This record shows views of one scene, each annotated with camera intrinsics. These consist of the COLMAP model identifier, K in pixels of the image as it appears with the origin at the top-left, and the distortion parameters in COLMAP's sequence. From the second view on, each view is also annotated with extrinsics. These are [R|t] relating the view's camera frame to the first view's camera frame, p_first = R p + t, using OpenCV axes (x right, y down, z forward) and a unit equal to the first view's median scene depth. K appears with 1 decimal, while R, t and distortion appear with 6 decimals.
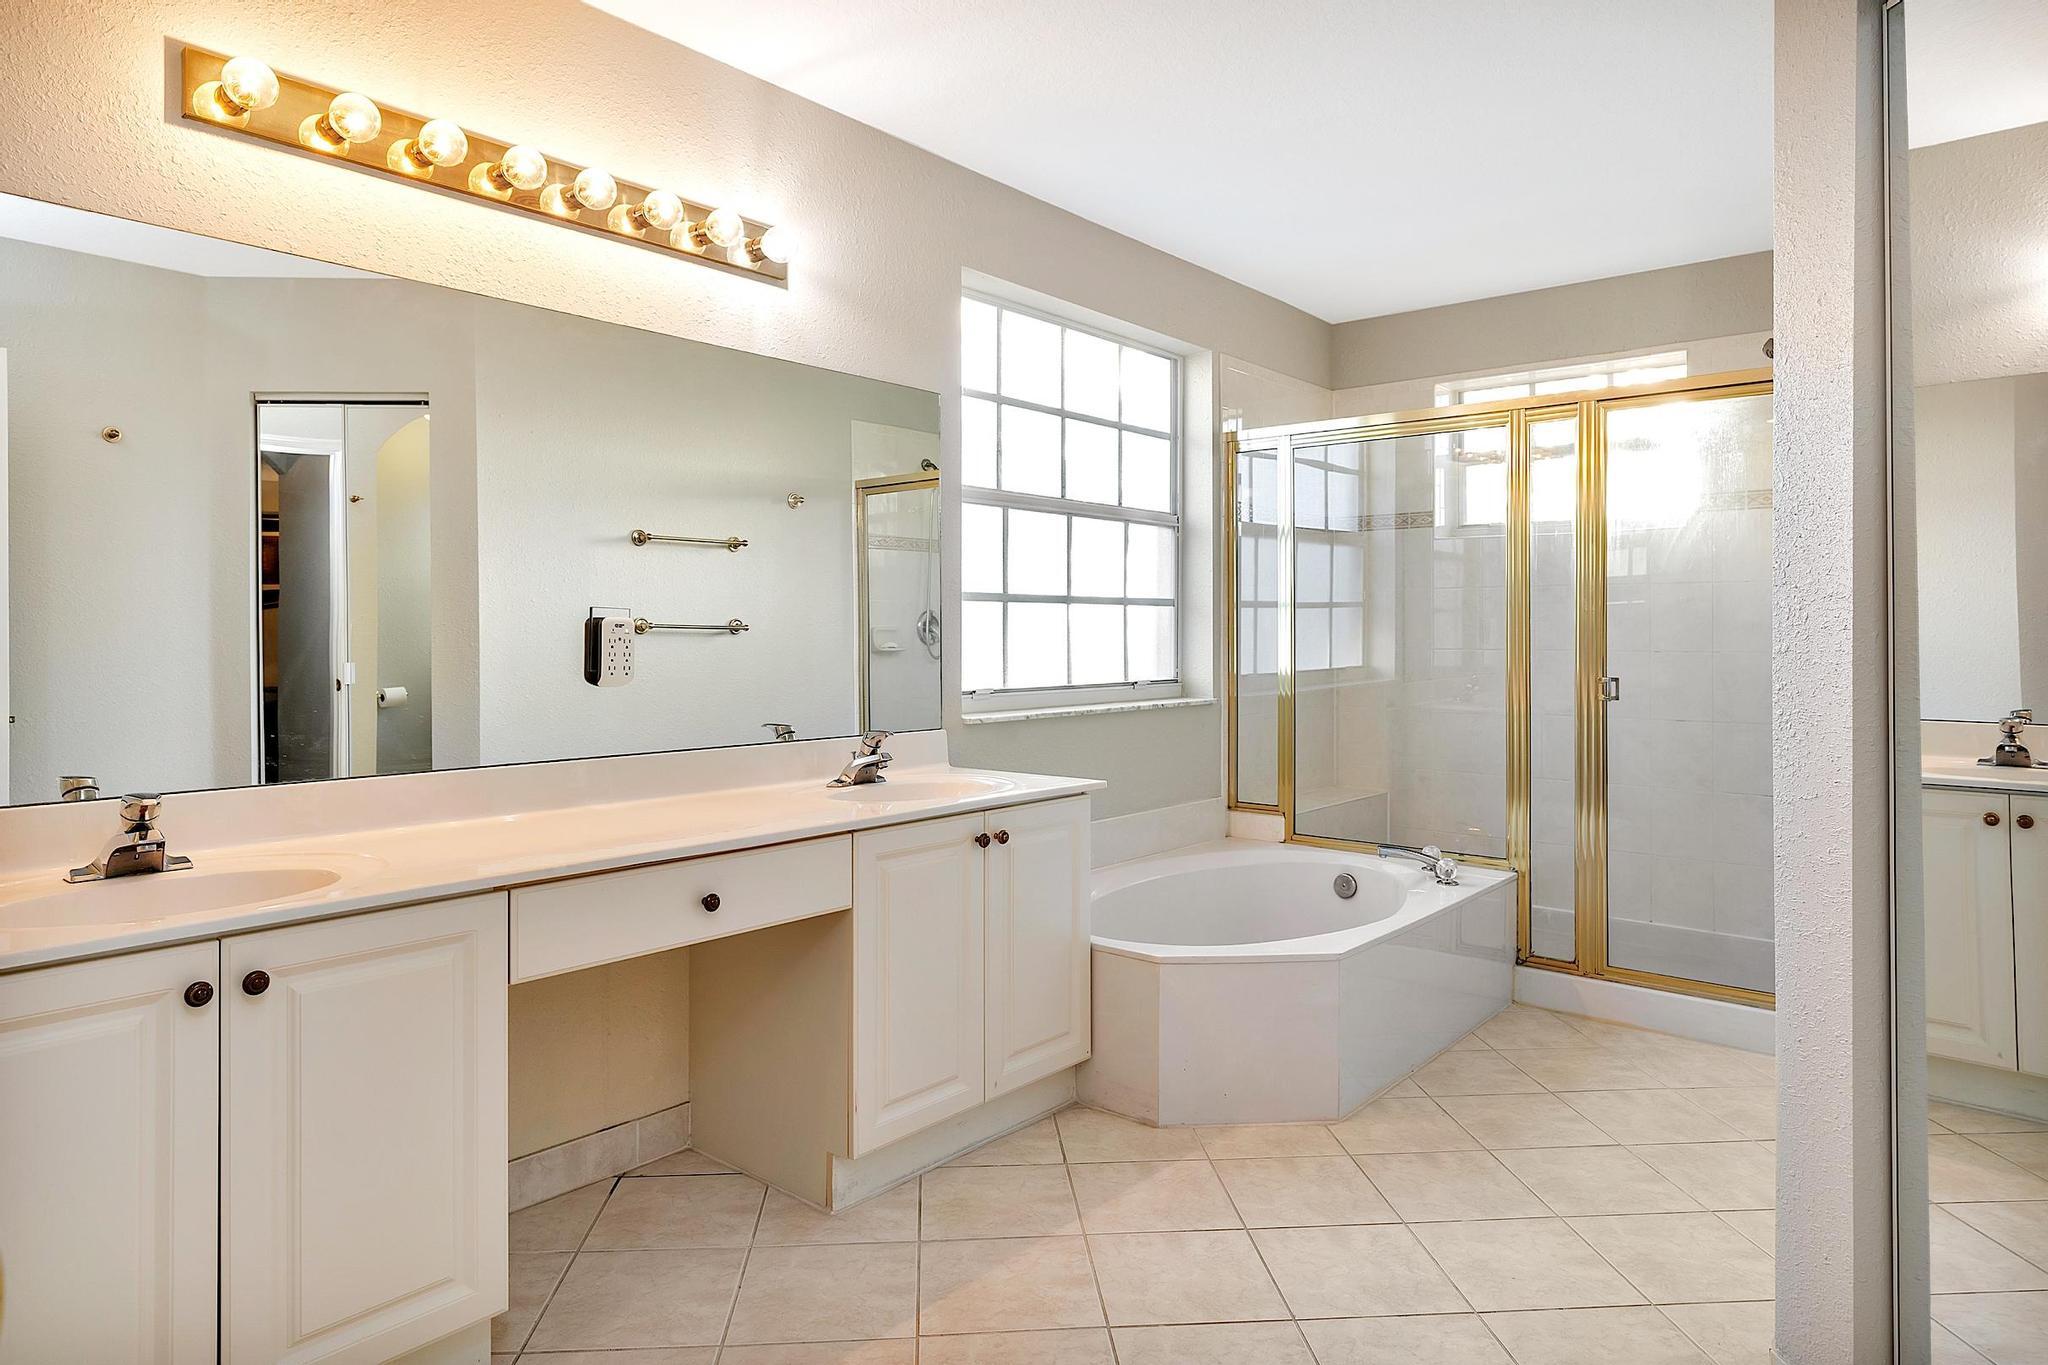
lens RADIAL K [[1231.3, 0, 1018.5], [0, 1231.3, 624.8], [0, 0, 1]] dist [-0.008769, 0.001124]
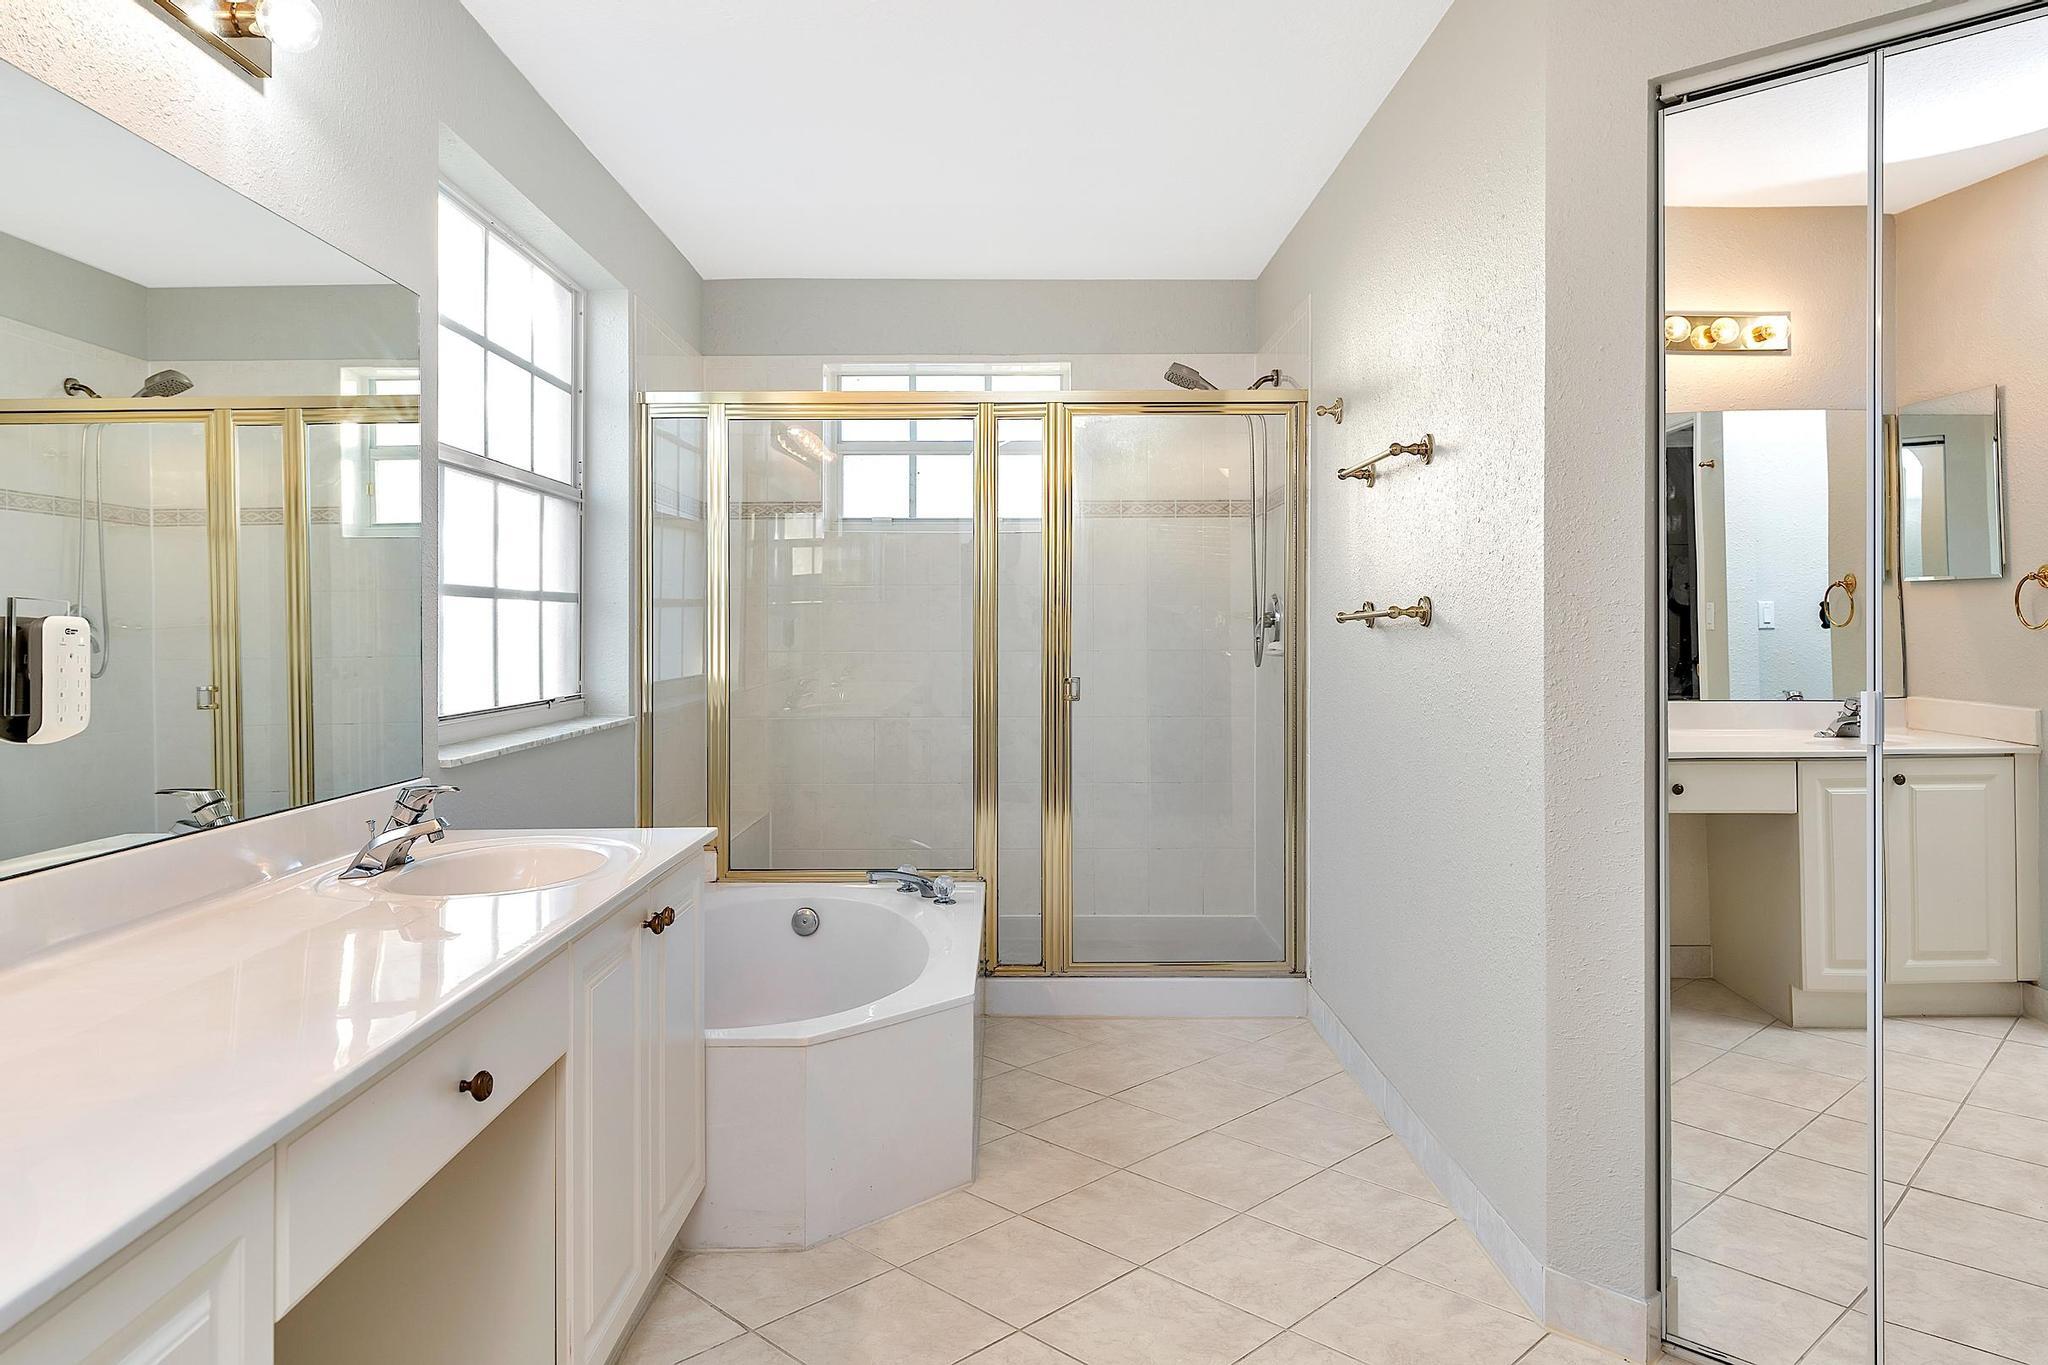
lens RADIAL K [[1349.1, 0, 1024.3], [0, 1349.1, 634.0], [0, 0, 1]] dist [-0.005057, 0.000833]
pose [[0.755826, -0.005510, 0.654749, -0.271946], [0.000771, 0.999971, 0.007524, -0.001803], [-0.654772, -0.005182, 0.755809, 0.182513]]
